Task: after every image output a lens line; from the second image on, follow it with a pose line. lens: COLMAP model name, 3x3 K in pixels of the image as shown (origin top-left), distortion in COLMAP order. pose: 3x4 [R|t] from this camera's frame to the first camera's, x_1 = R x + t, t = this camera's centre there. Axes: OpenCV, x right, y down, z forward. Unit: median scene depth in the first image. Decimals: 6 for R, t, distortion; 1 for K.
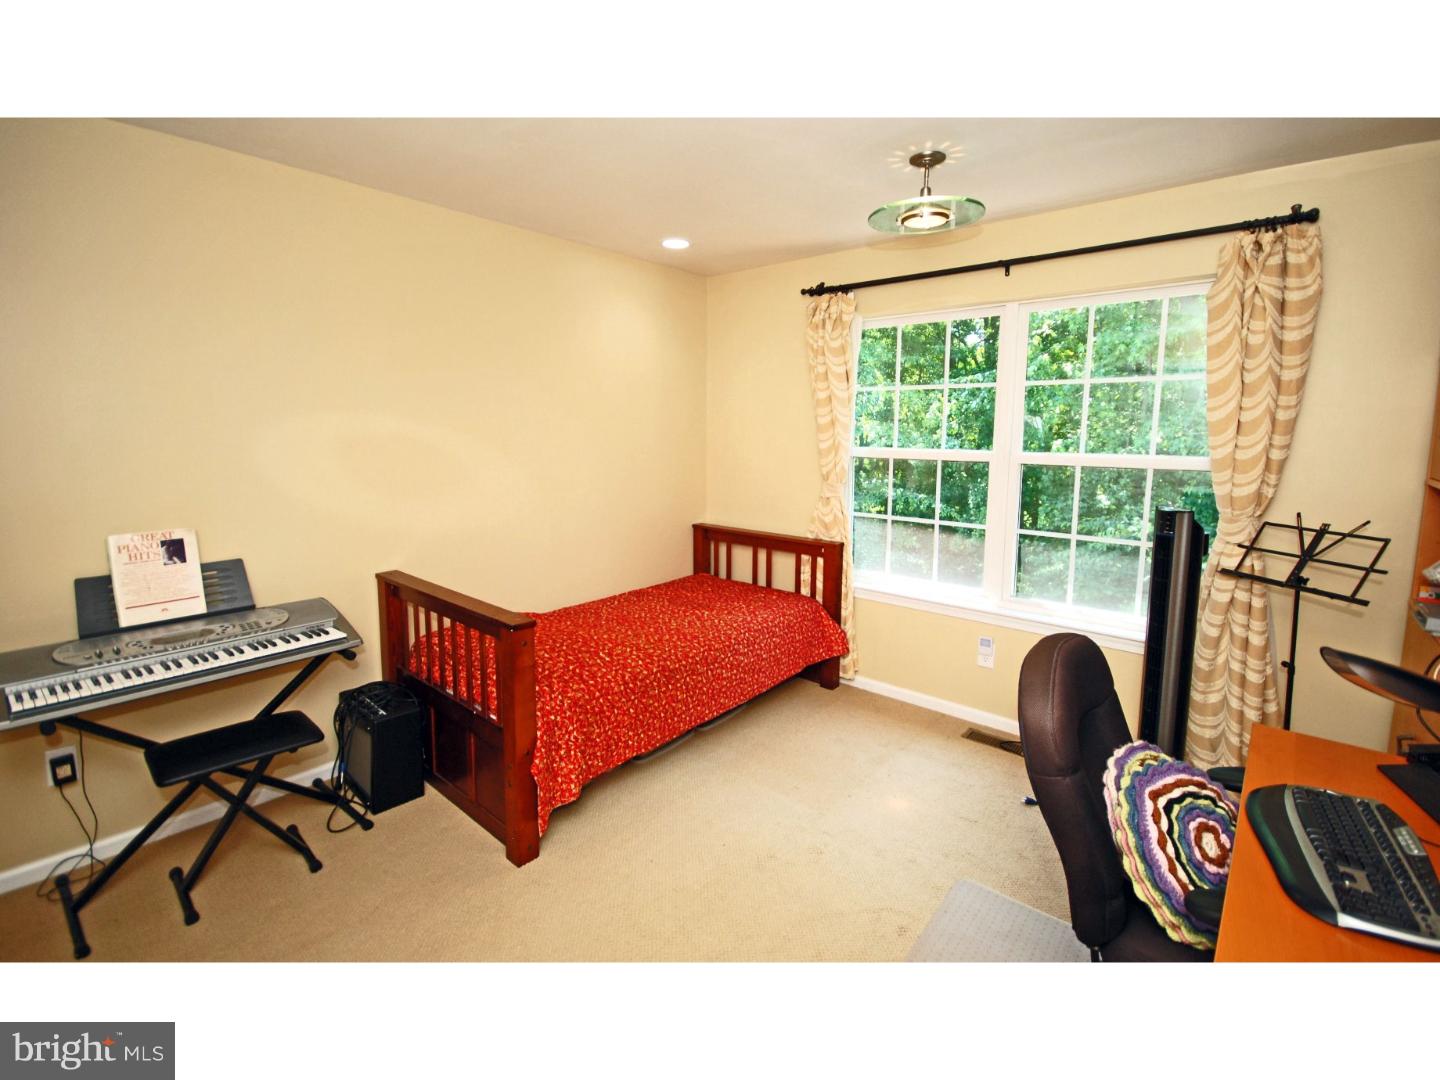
lens RADIAL K [[651.9, 0, 714.5], [0, 651.9, 539.8], [0, 0, 1]] dist [-0.000289, 0.000133]
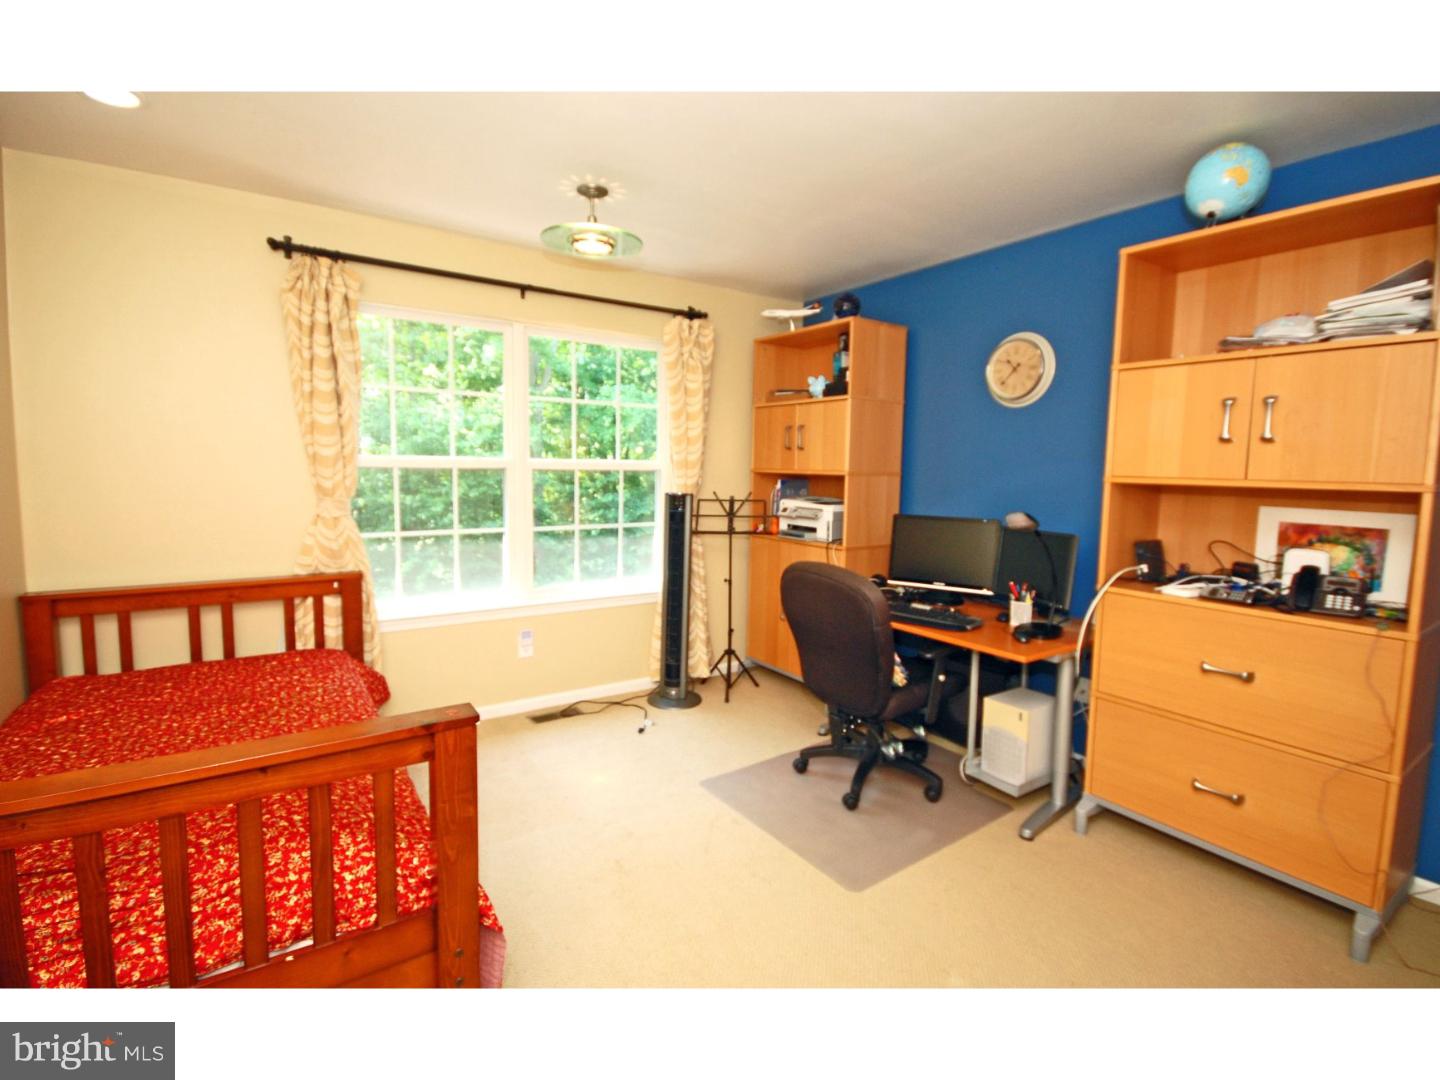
lens RADIAL K [[651.9, 0, 714.5], [0, 651.9, 539.8], [0, 0, 1]] dist [-0.000289, 0.000133]
pose [[0.254242, -0.121511, 0.959477, -0.507178], [0.143201, 0.985870, 0.086908, -0.044461], [-0.956480, 0.115302, 0.268050, 0.384654]]
